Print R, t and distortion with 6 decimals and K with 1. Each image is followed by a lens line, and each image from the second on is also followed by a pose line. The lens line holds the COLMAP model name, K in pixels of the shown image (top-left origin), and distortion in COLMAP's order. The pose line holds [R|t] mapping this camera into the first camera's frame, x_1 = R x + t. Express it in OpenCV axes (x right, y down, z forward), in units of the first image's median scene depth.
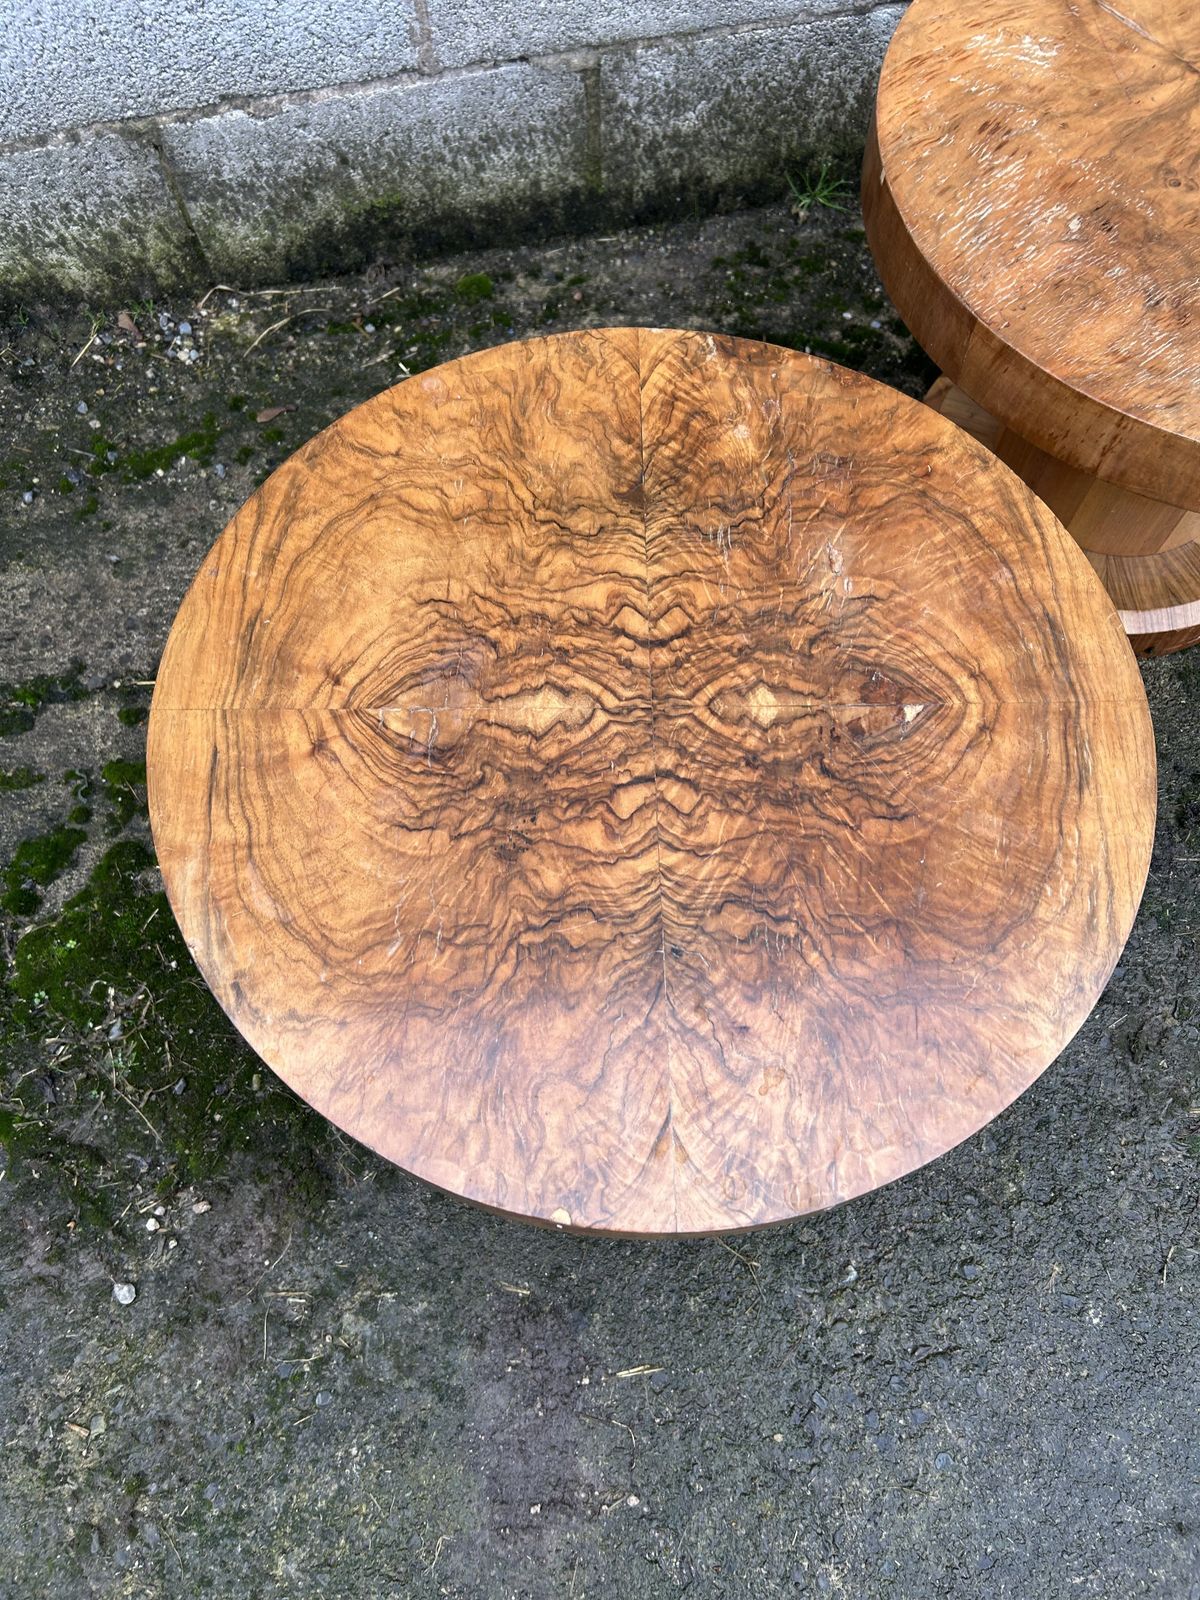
lens RADIAL K [[1204.1, 0, 602.0], [0, 1204.1, 805.6], [0, 0, 1]] dist [0.040898, -0.045196]
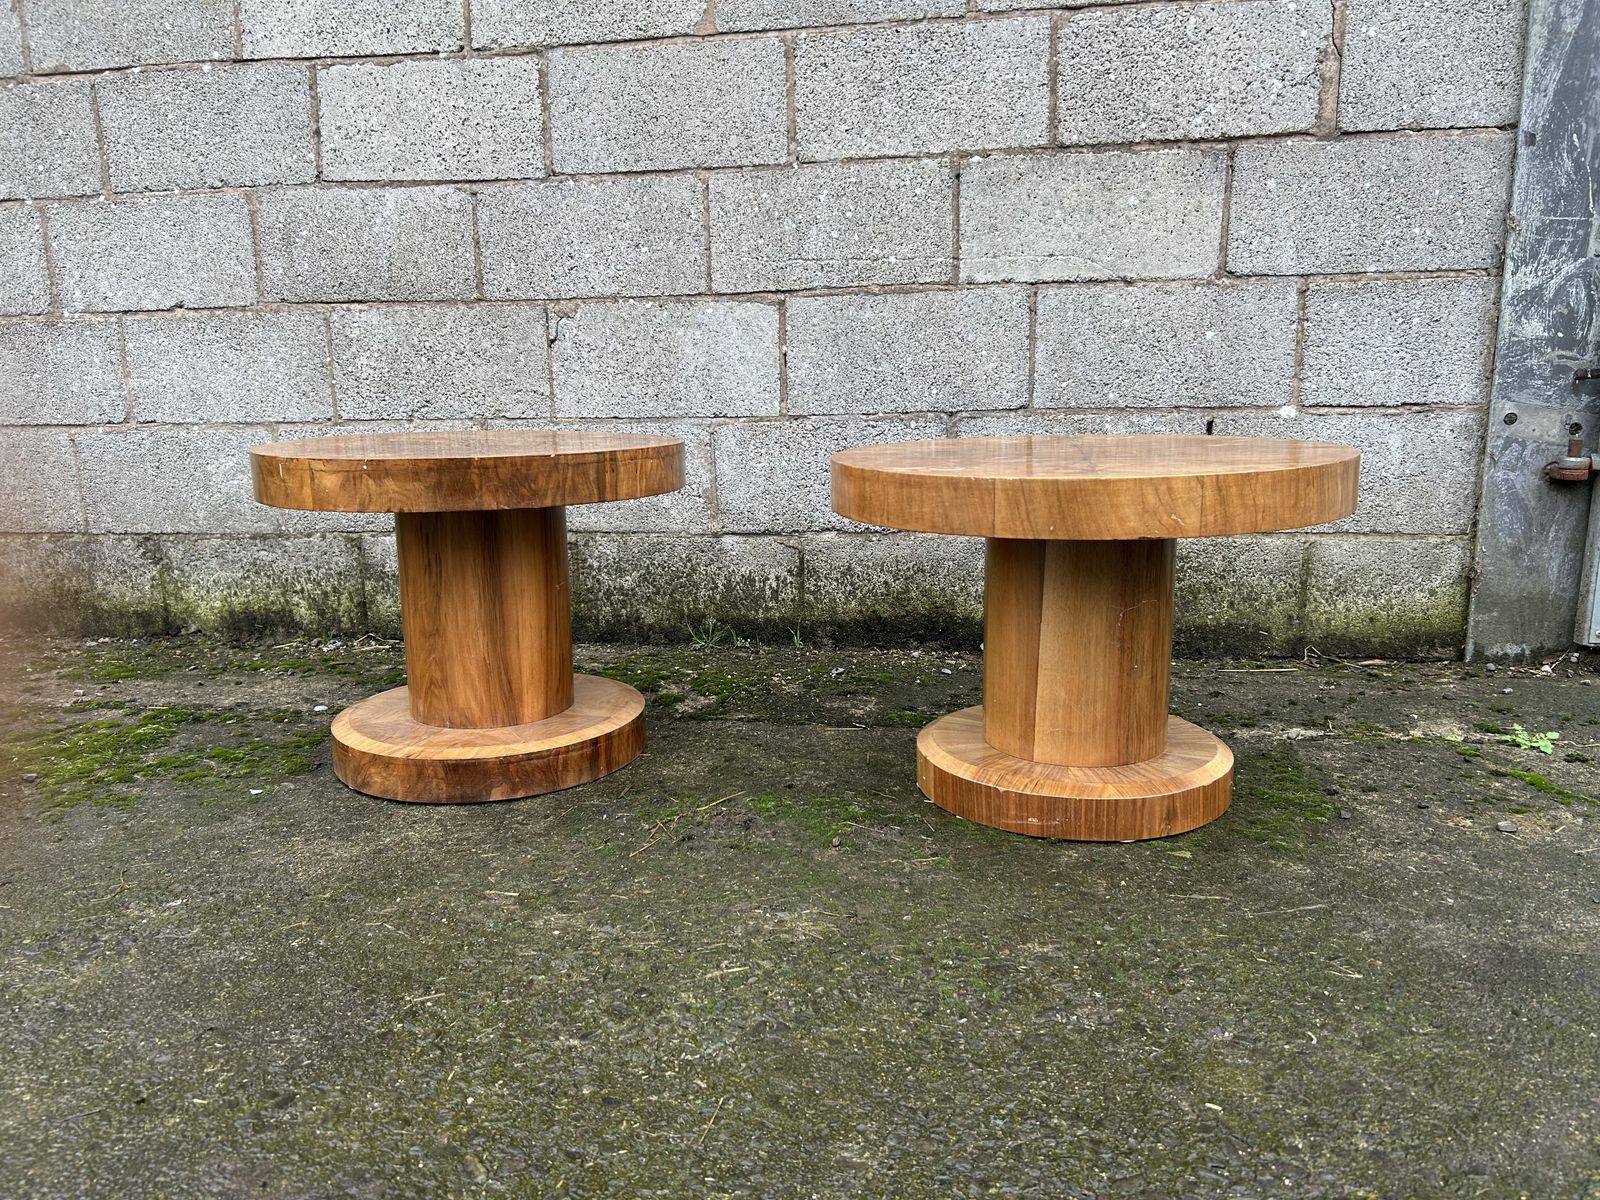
lens RADIAL K [[1204.1, 0, 786.8], [0, 1204.1, 607.2], [0, 0, 1]] dist [0.040898, -0.045196]
pose [[0.931128, 0.068148, -0.358269, 1.272207], [-0.331272, 0.568875, -0.752755, 0.979227], [0.152512, 0.819595, 0.552271, 0.121347]]
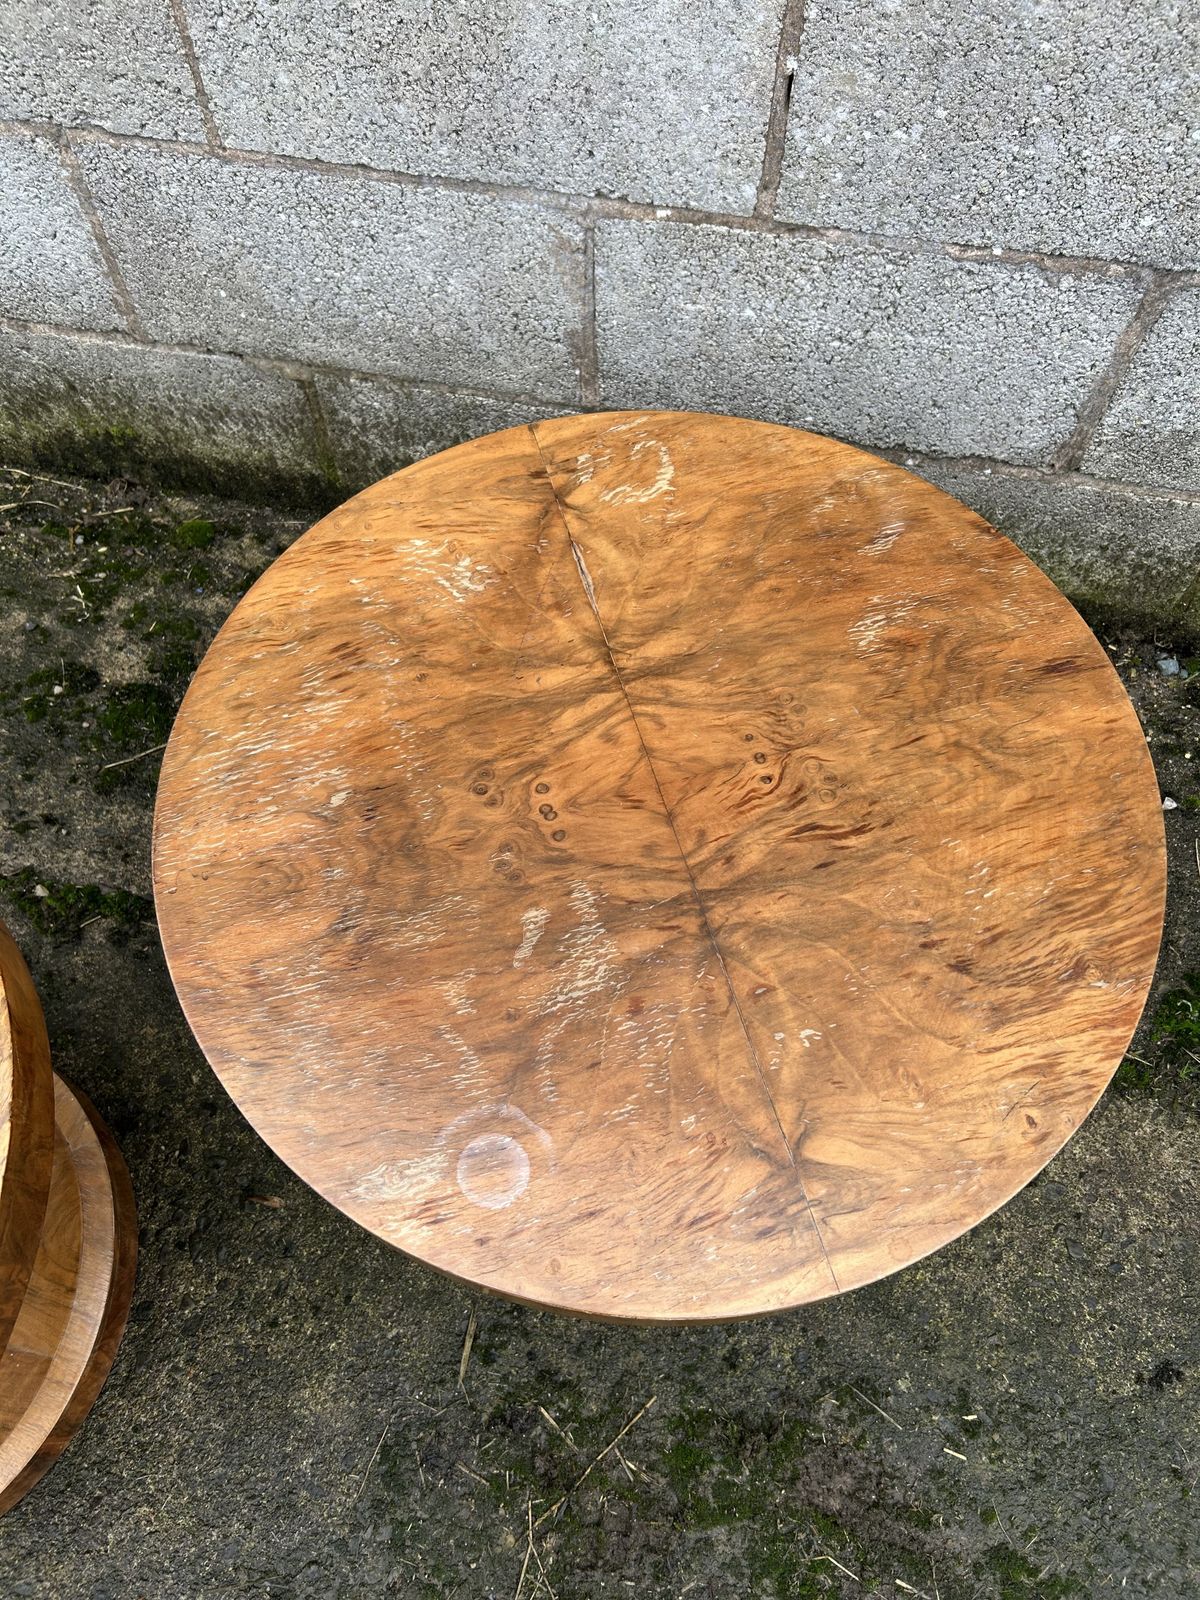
lens RADIAL K [[1204.1, 0, 578.5], [0, 1204.1, 789.1], [0, 0, 1]] dist [0.040898, -0.045196]
pose [[0.920271, 0.352387, -0.170072, 0.605061], [-0.363598, 0.930740, -0.038973, -0.448960], [0.144560, 0.097703, 0.984661, 0.151485]]
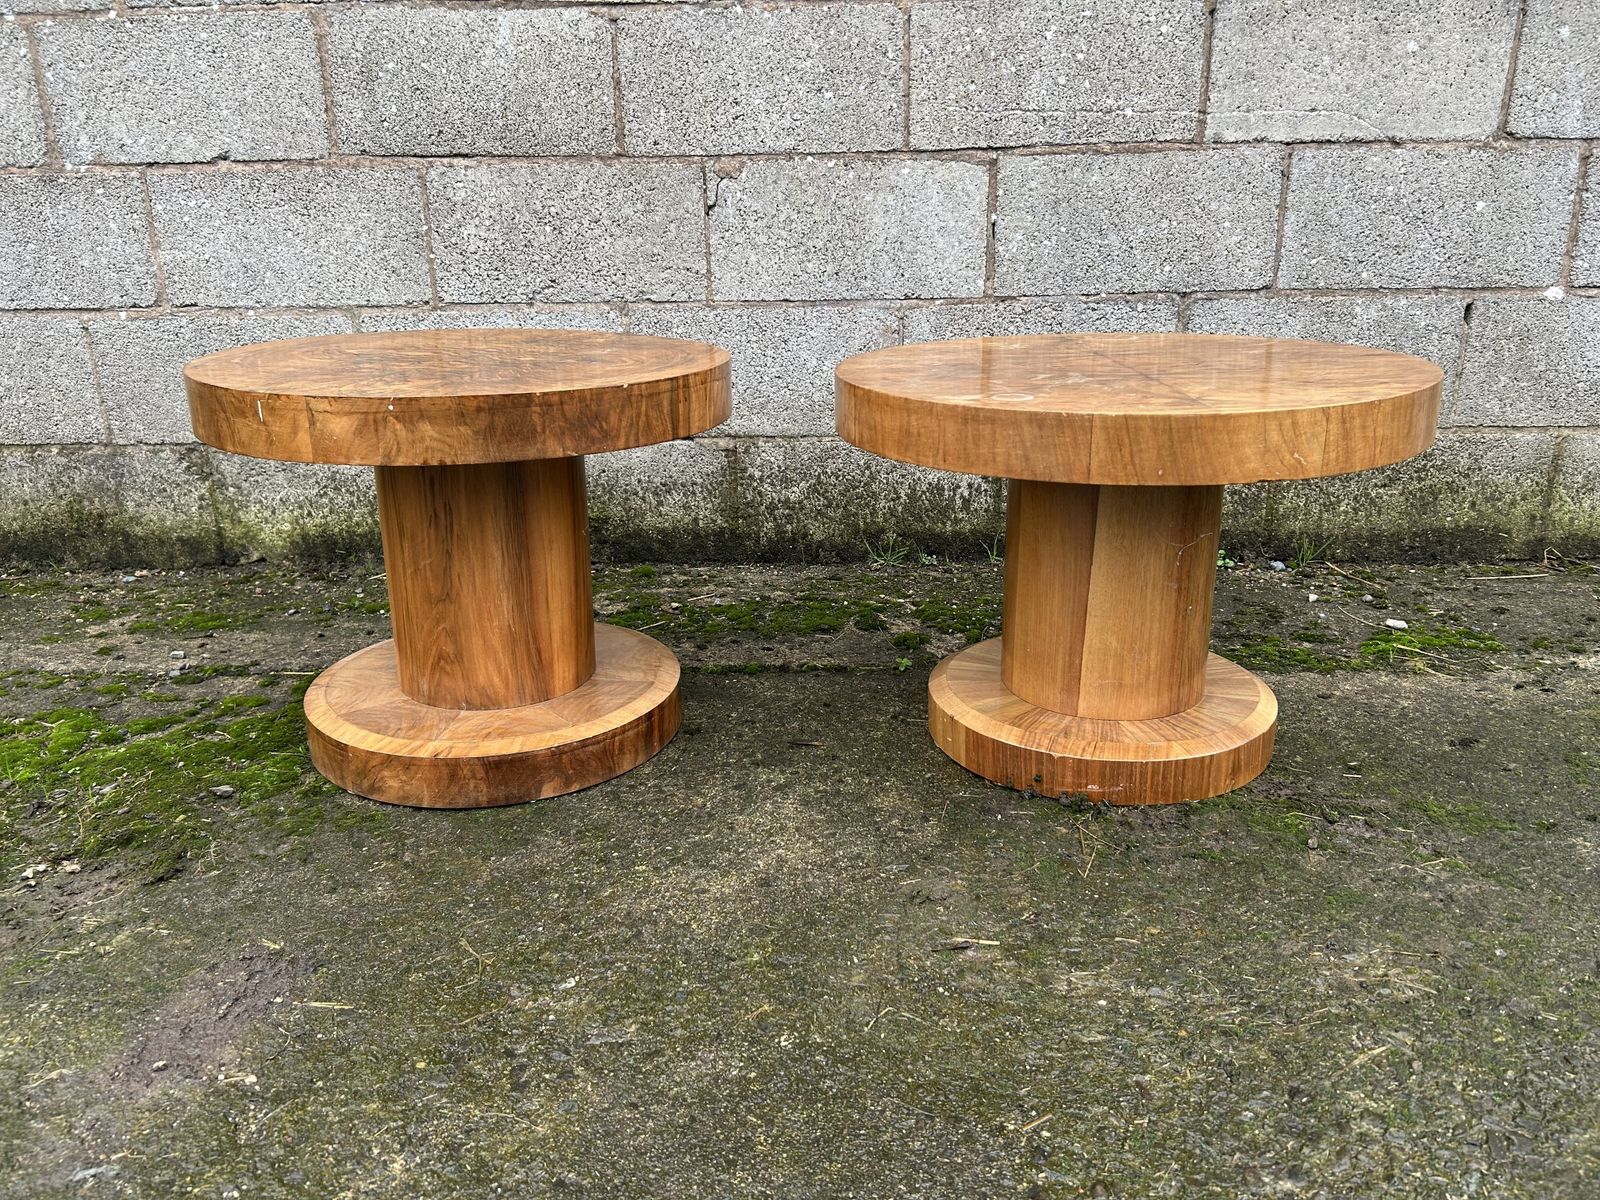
lens RADIAL K [[1204.1, 0, 801.3], [0, 1204.1, 599.2], [0, 0, 1]] dist [0.040898, -0.045196]
pose [[0.971106, 0.075228, -0.226479, 0.601956], [-0.218273, 0.663667, -0.715474, 0.861223], [0.096483, 0.744236, 0.660912, 0.115428]]
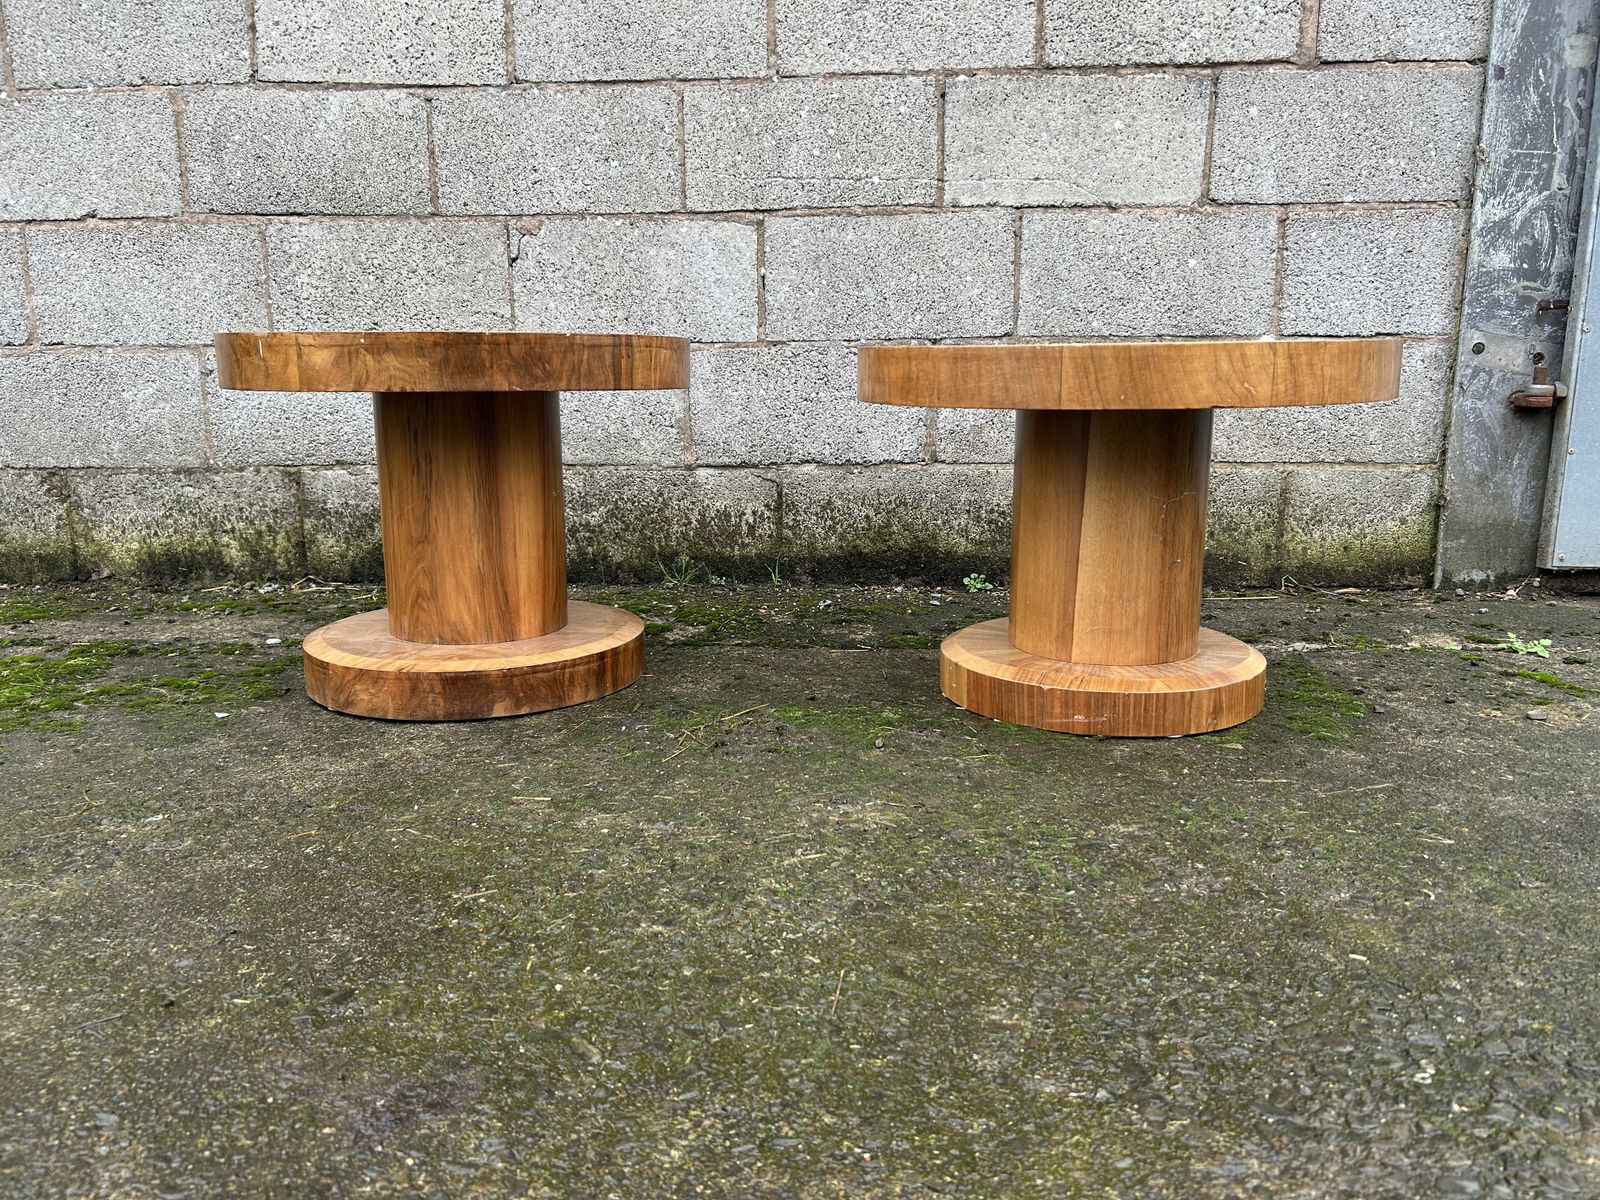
lens RADIAL K [[1204.1, 0, 809.0], [0, 1204.1, 602.6], [0, 0, 1]] dist [0.040898, -0.045196]
pose [[0.964882, 0.060193, -0.255694, 1.095993], [-0.243707, 0.568378, -0.785846, 1.035431], [0.098028, 0.820563, 0.563087, 0.245313]]
